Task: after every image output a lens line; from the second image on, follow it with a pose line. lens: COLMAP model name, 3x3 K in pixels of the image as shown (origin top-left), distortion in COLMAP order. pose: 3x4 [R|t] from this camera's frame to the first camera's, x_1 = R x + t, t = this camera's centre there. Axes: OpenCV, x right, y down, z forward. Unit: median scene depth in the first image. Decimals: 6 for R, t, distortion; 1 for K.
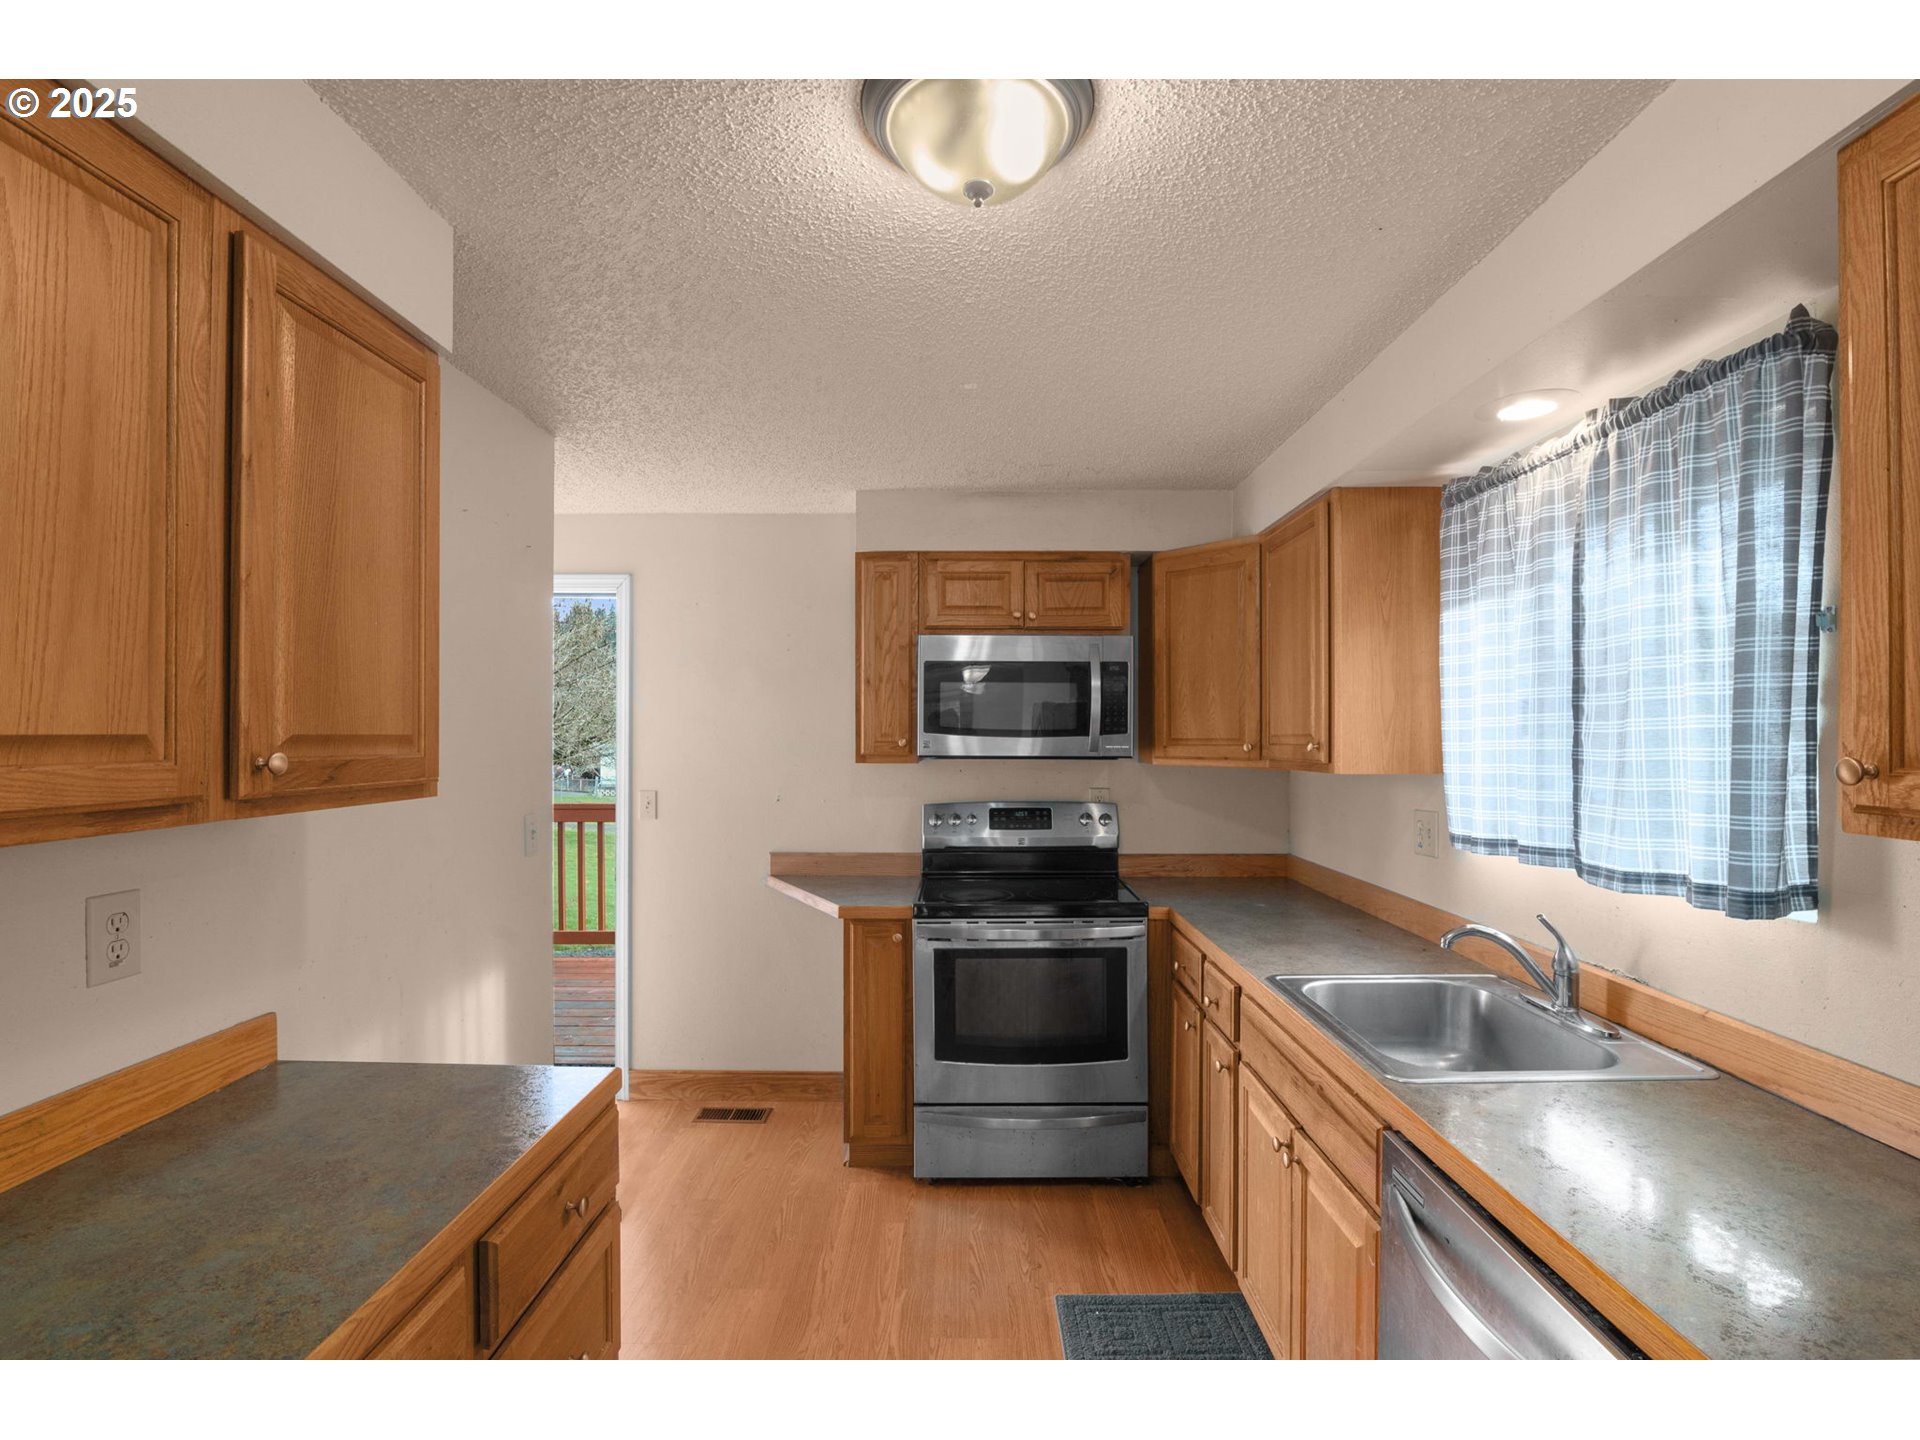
lens RADIAL K [[881.6, 0, 950.3], [0, 881.6, 738.8], [0, 0, 1]] dist [-0.015849, -0.000134]
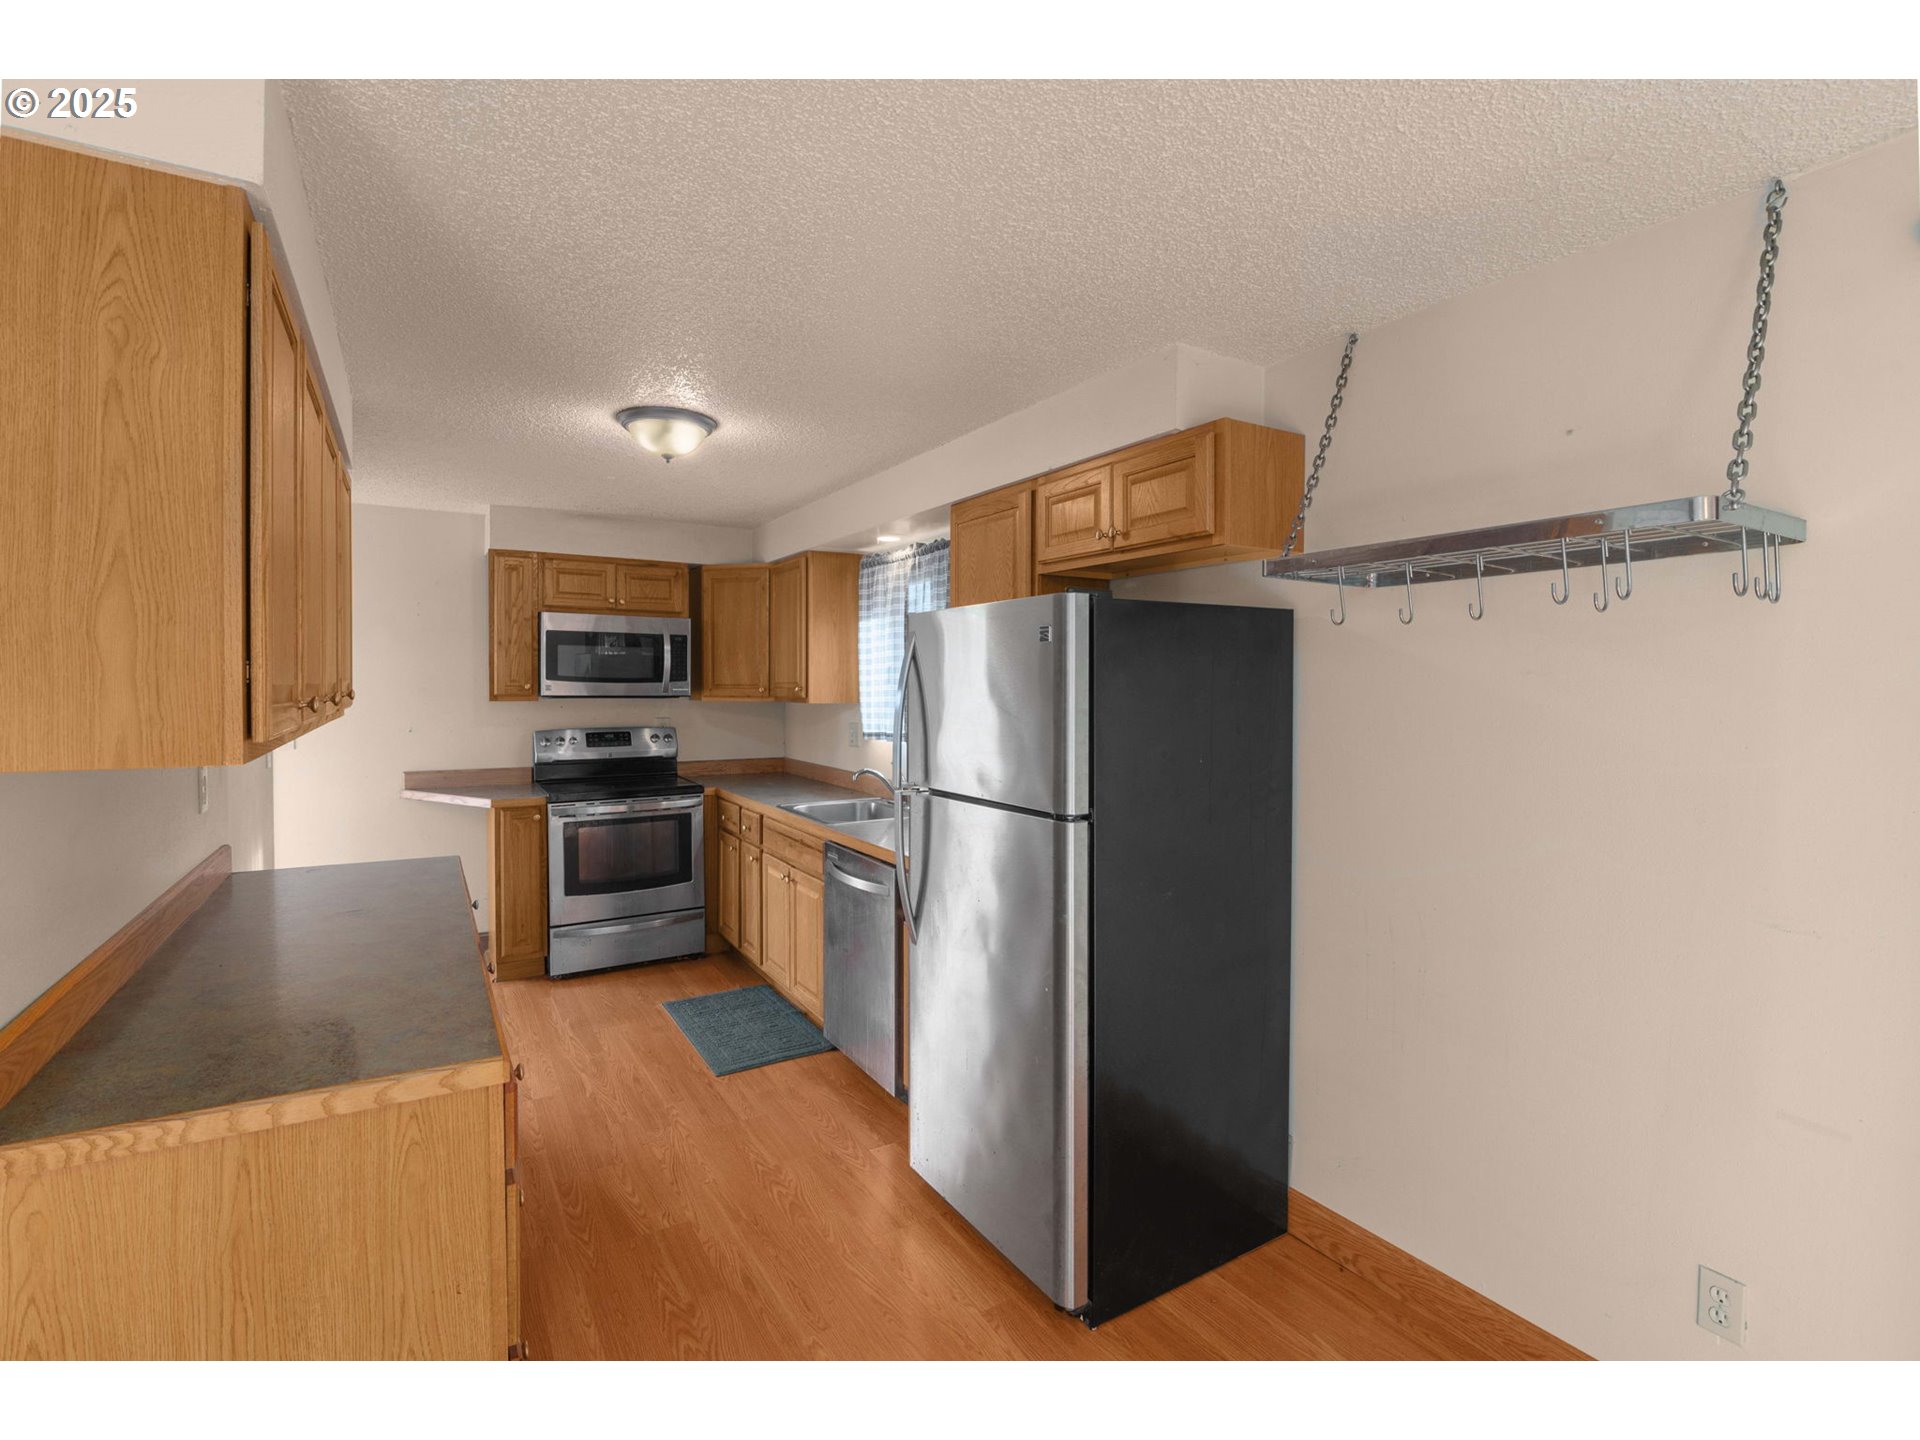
lens RADIAL K [[897.9, 0, 950.9], [0, 897.9, 707.3], [0, 0, 1]] dist [-0.021878, -0.000209]
pose [[0.848965, -0.010089, 0.528352, -0.259255], [-0.004072, 0.999663, 0.025632, -0.002038], [-0.528433, -0.023912, 0.848638, -0.640966]]
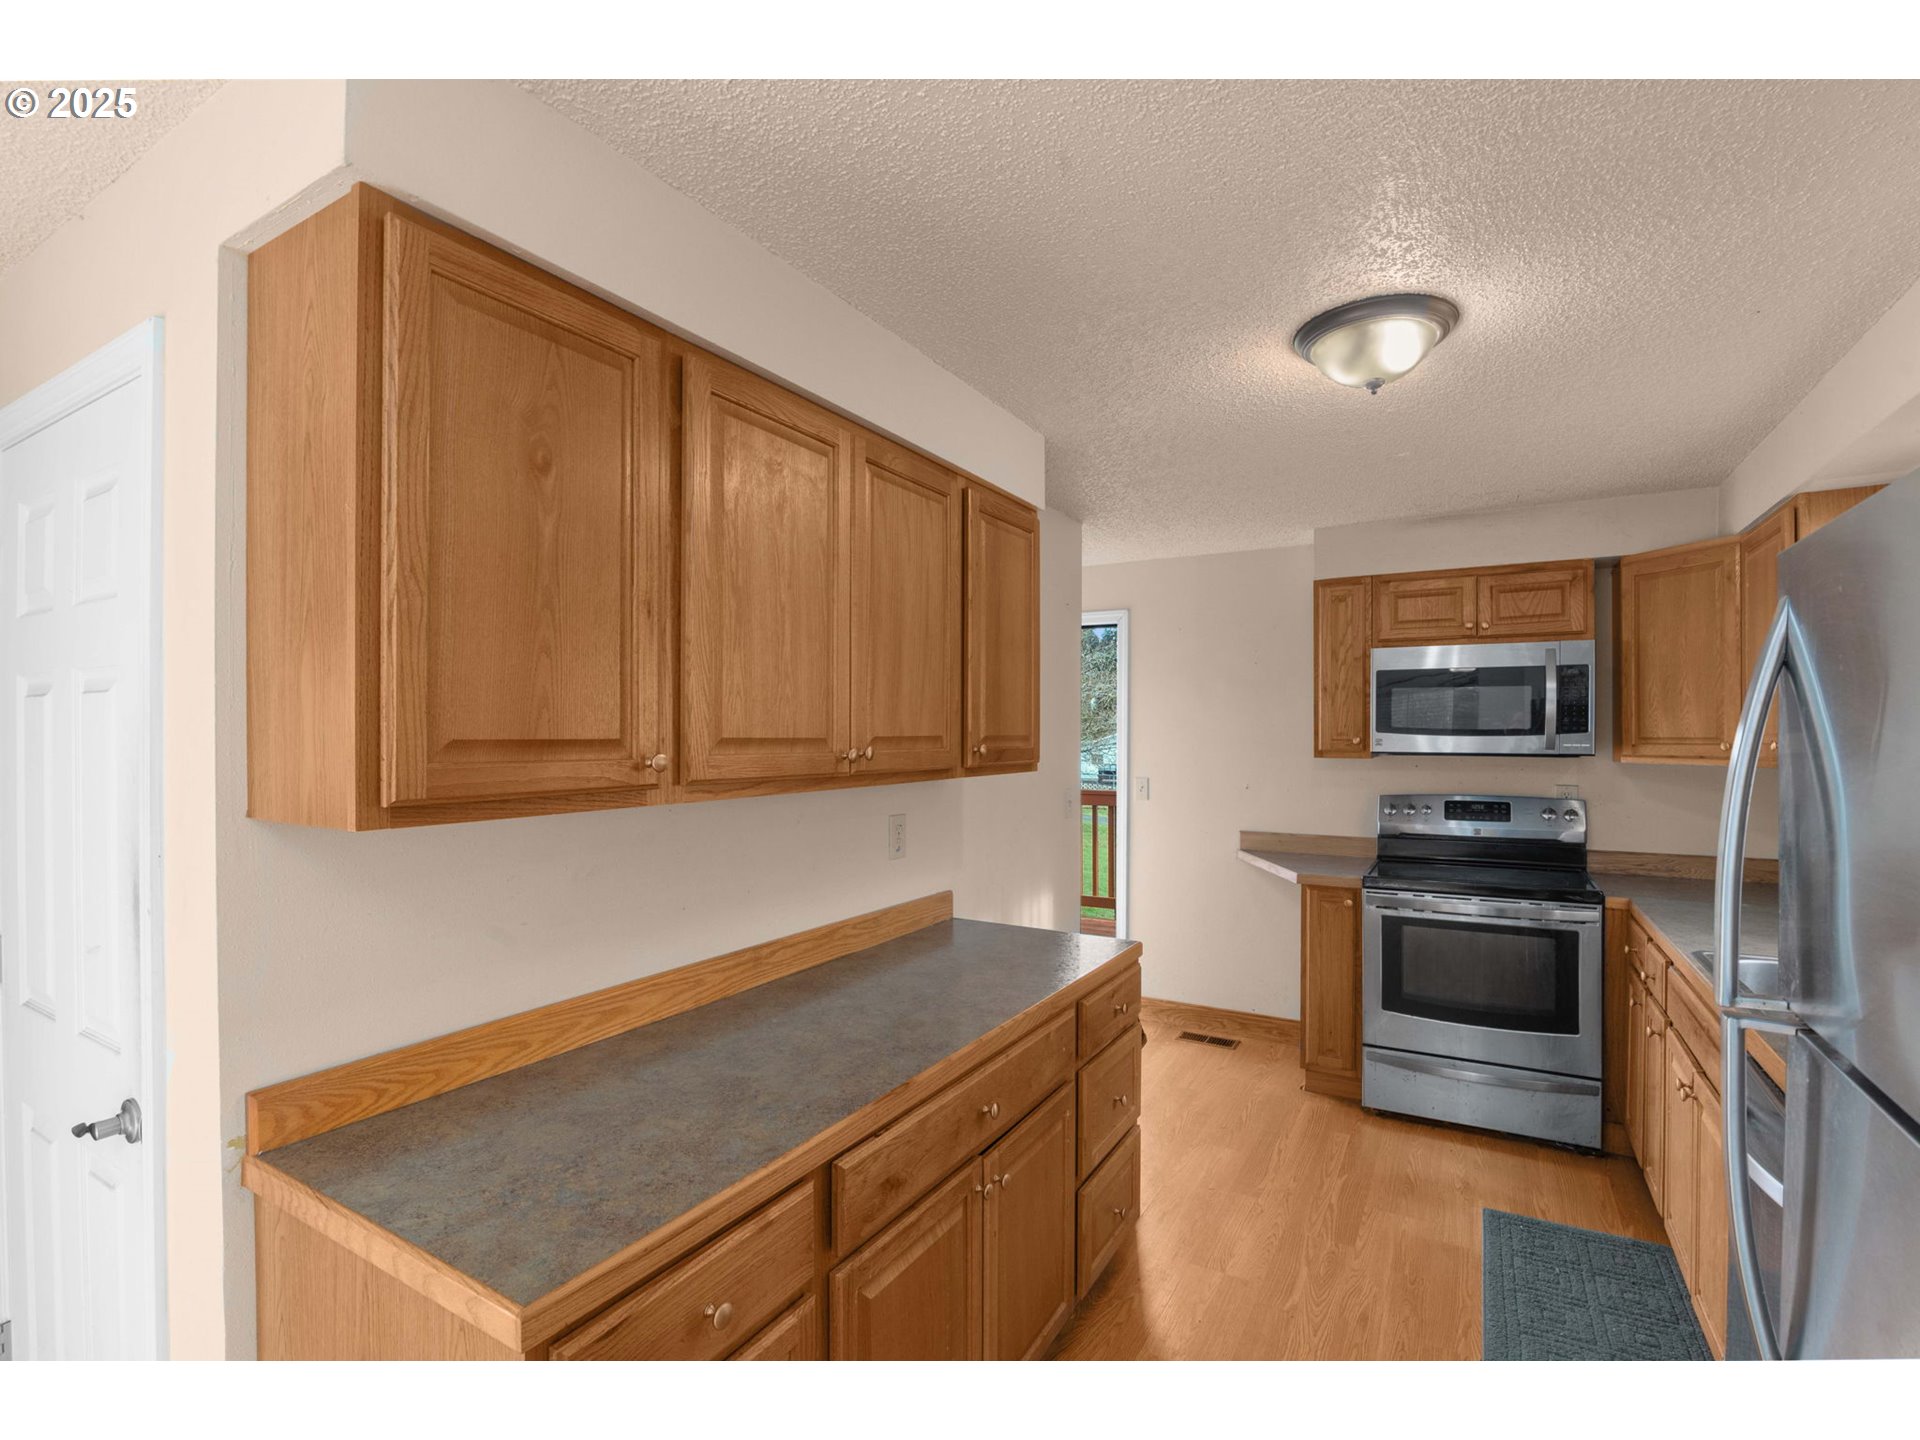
lens RADIAL K [[881.6, 0, 950.3], [0, 881.6, 738.8], [0, 0, 1]] dist [-0.015849, -0.000134]
pose [[0.866322, 0.001756, -0.499482, 0.066749], [-0.000400, 0.999996, 0.002822, -0.001395], [0.499485, -0.002245, 0.866320, -0.303832]]
